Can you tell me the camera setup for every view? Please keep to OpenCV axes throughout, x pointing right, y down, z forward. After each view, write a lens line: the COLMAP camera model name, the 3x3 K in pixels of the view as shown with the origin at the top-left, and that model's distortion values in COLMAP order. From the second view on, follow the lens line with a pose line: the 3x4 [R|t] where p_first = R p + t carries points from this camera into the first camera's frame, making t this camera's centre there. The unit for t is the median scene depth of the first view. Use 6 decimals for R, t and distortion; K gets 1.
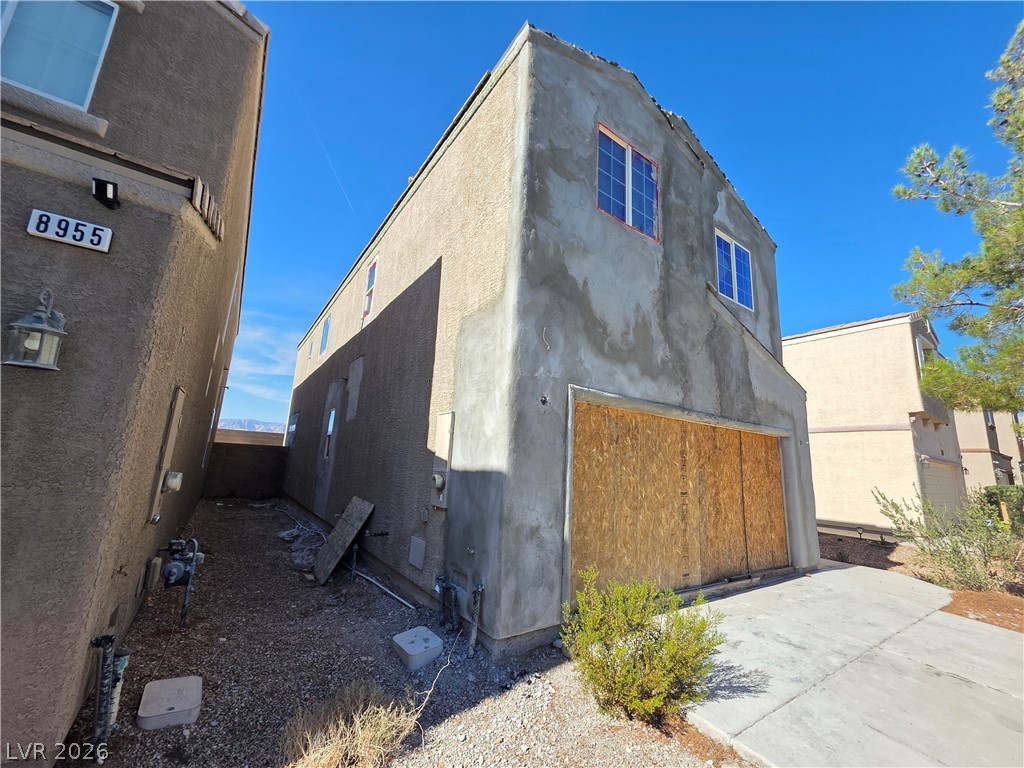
lens RADIAL K [[408.5, 0, 511.4], [0, 408.5, 382.2], [0, 0, 1]] dist [0.002245, -0.000716]
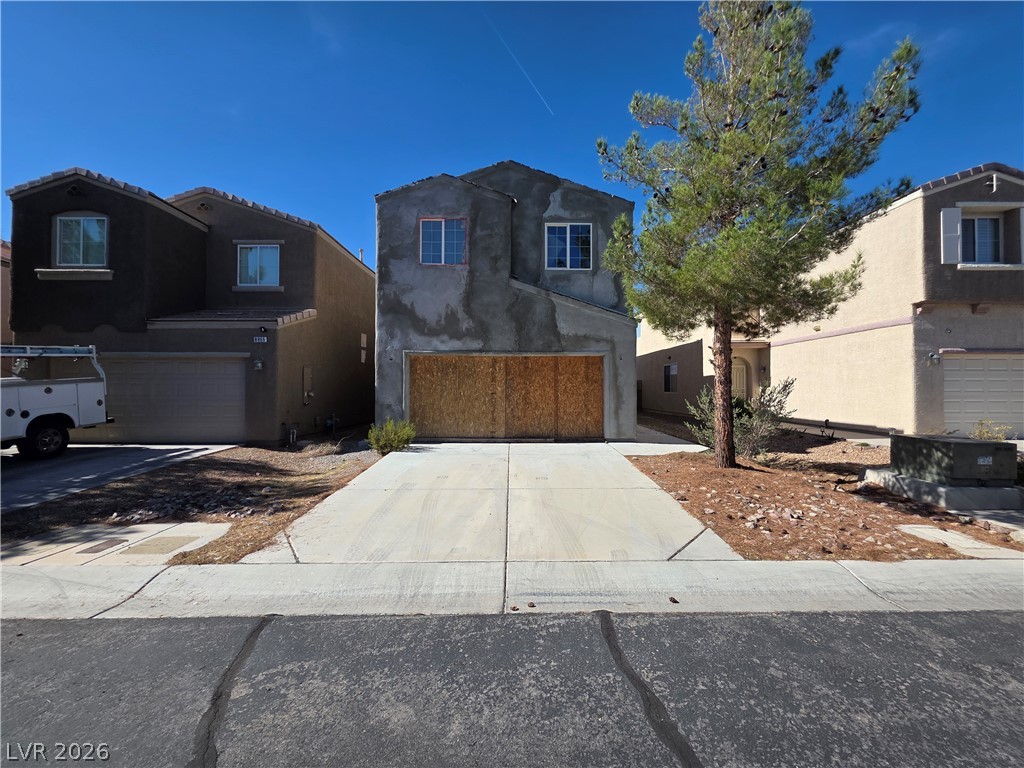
lens RADIAL K [[408.5, 0, 513.0], [0, 408.5, 383.8], [0, 0, 1]] dist [0.002245, -0.000716]
pose [[0.814972, -0.056455, -0.576744, 1.699497], [0.154559, 0.980368, 0.122437, 0.001638], [0.558509, -0.188923, 0.807698, -0.544900]]
